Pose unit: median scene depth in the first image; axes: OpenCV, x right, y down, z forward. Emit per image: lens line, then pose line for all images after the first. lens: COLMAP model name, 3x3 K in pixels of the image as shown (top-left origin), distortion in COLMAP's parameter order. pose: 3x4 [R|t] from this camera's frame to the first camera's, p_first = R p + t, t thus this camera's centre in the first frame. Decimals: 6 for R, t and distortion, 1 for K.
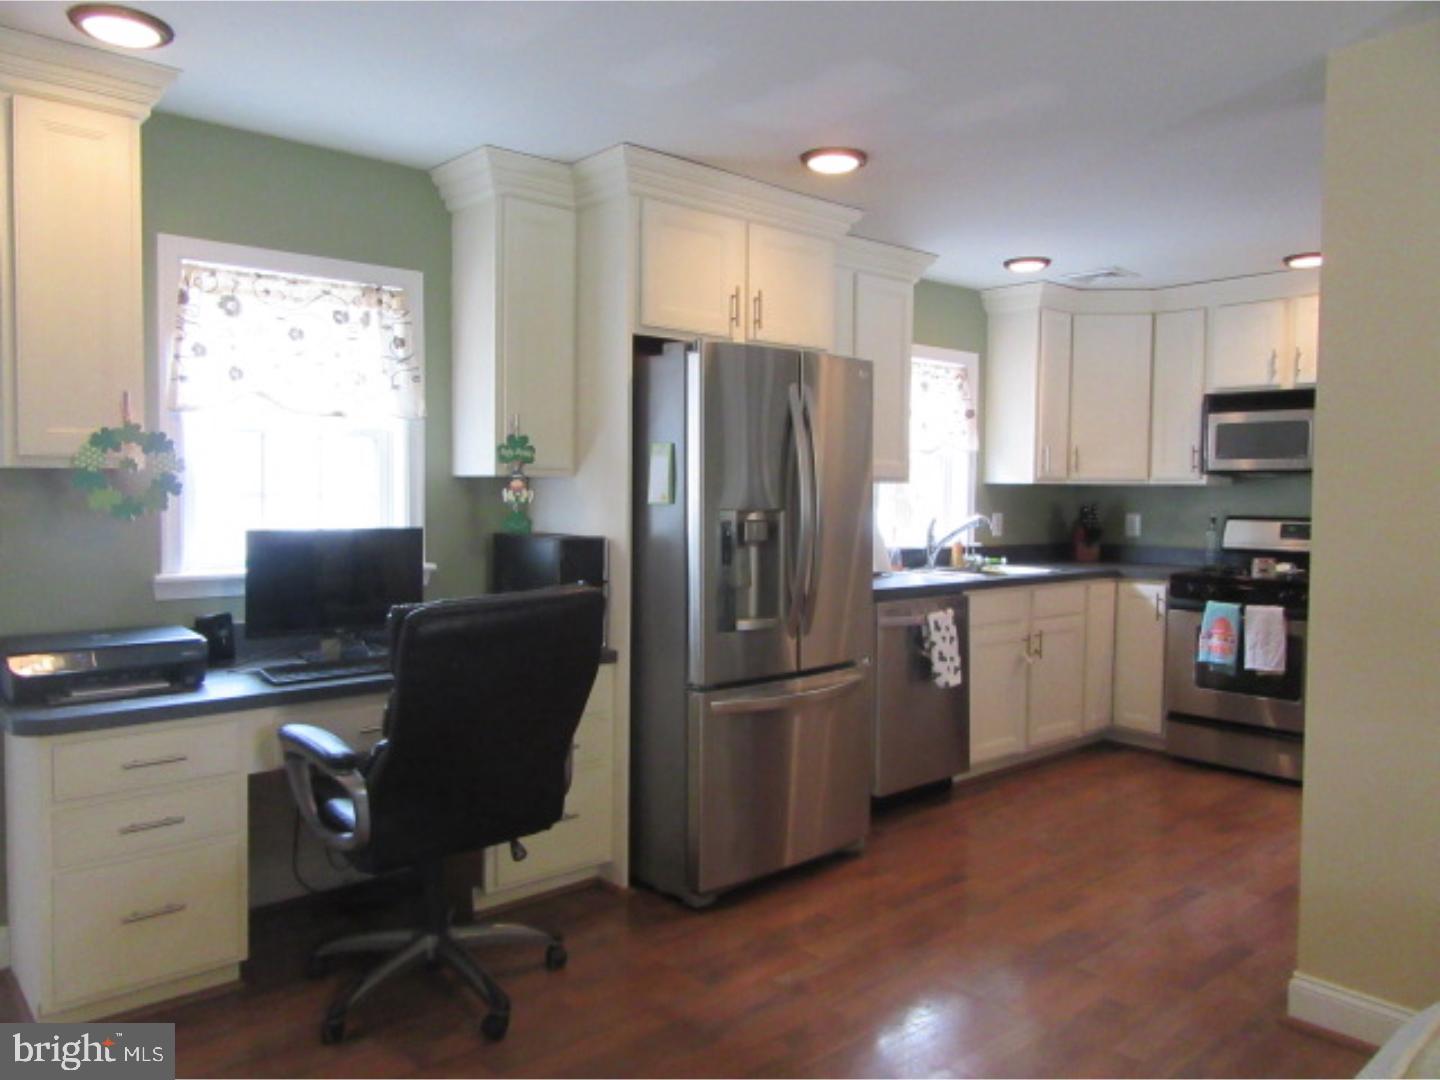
lens RADIAL K [[1067.9, 0, 718.6], [0, 1067.9, 533.9], [0, 0, 1]] dist [-0.003489, 0.003255]
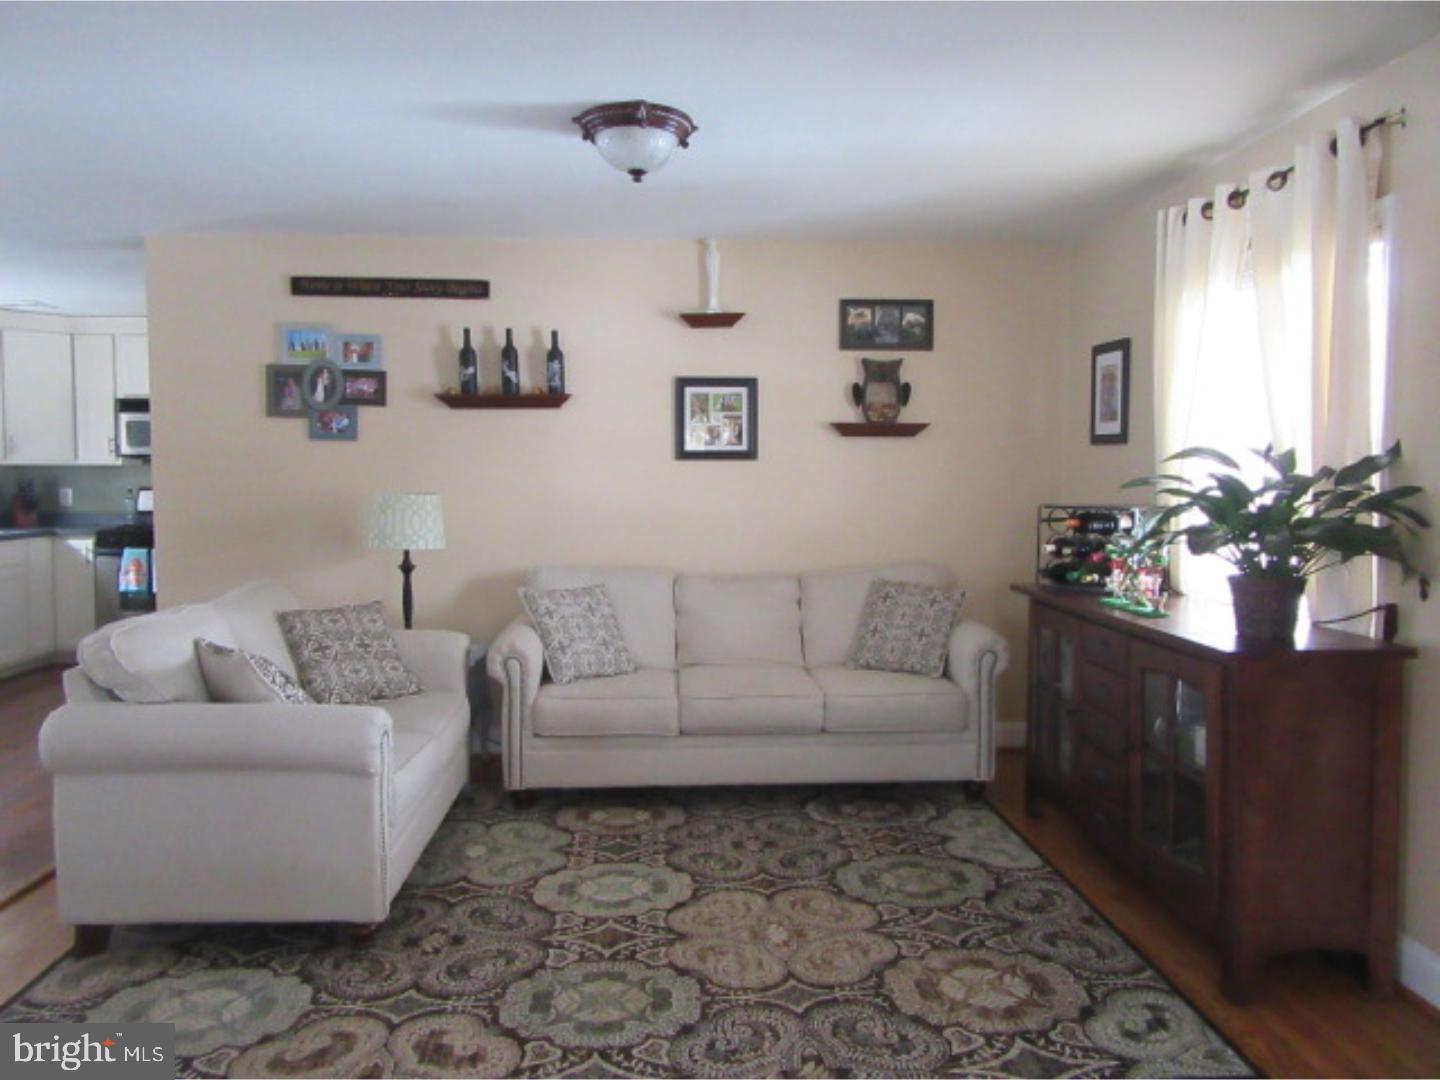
lens RADIAL K [[1067.9, 0, 718.6], [0, 1067.9, 533.9], [0, 0, 1]] dist [-0.003489, 0.003255]
pose [[0.623442, -0.053970, 0.780005, -0.146789], [0.039036, 0.998519, 0.037889, 0.021847], [-0.780894, 0.006827, 0.624626, -0.484363]]
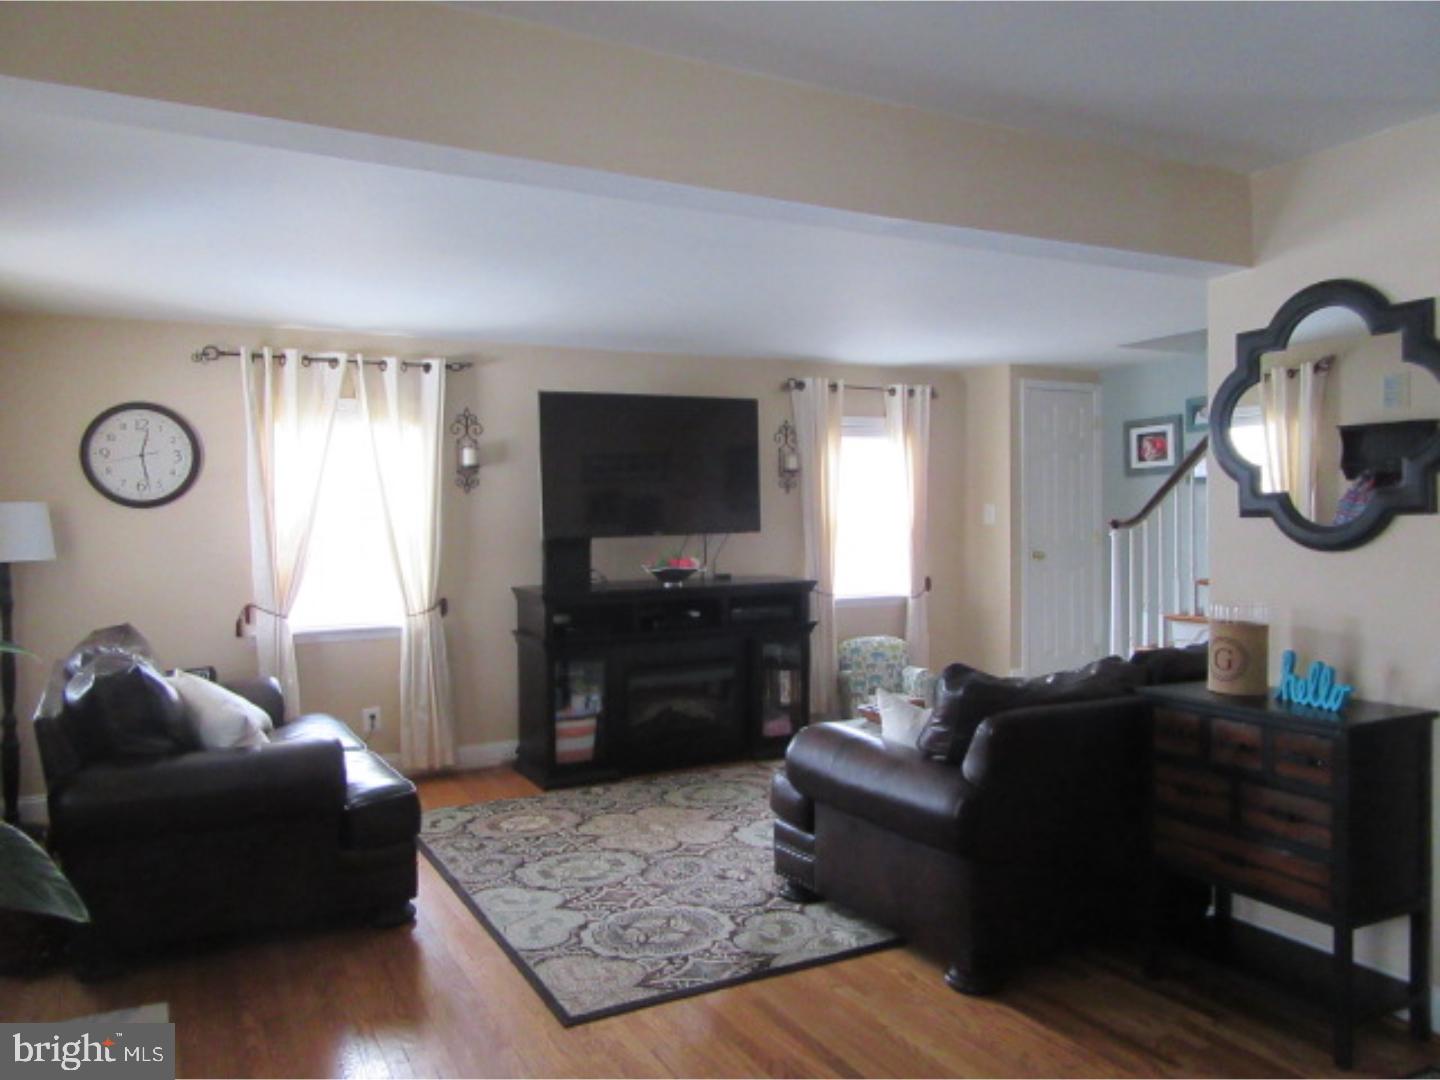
lens RADIAL K [[1067.9, 0, 718.6], [0, 1067.9, 533.9], [0, 0, 1]] dist [-0.003489, 0.003255]
pose [[-0.245159, 0.011962, -0.969409, 1.237945], [-0.017338, 0.999710, 0.016720, -0.003086], [0.969328, 0.020907, -0.244881, 0.151362]]
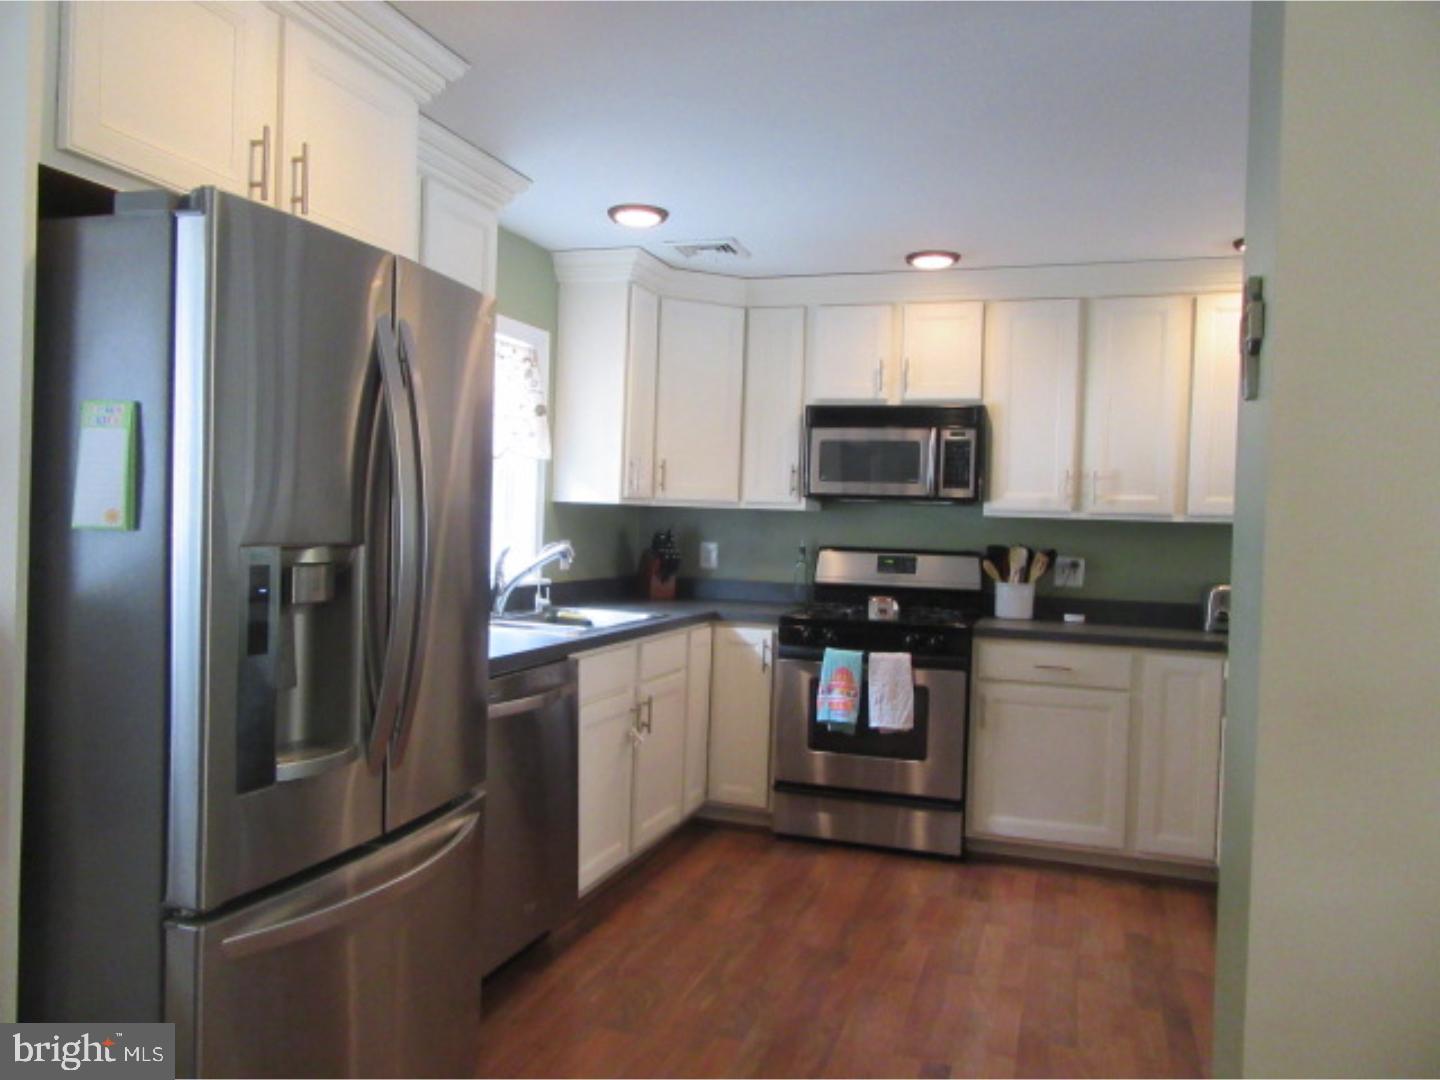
lens RADIAL K [[1067.9, 0, 718.6], [0, 1067.9, 533.9], [0, 0, 1]] dist [-0.003489, 0.003255]
pose [[0.867895, 0.011281, 0.496620, -0.035696], [-0.003206, 0.999848, -0.017110, -0.012772], [-0.496738, 0.013258, 0.867799, 0.309189]]
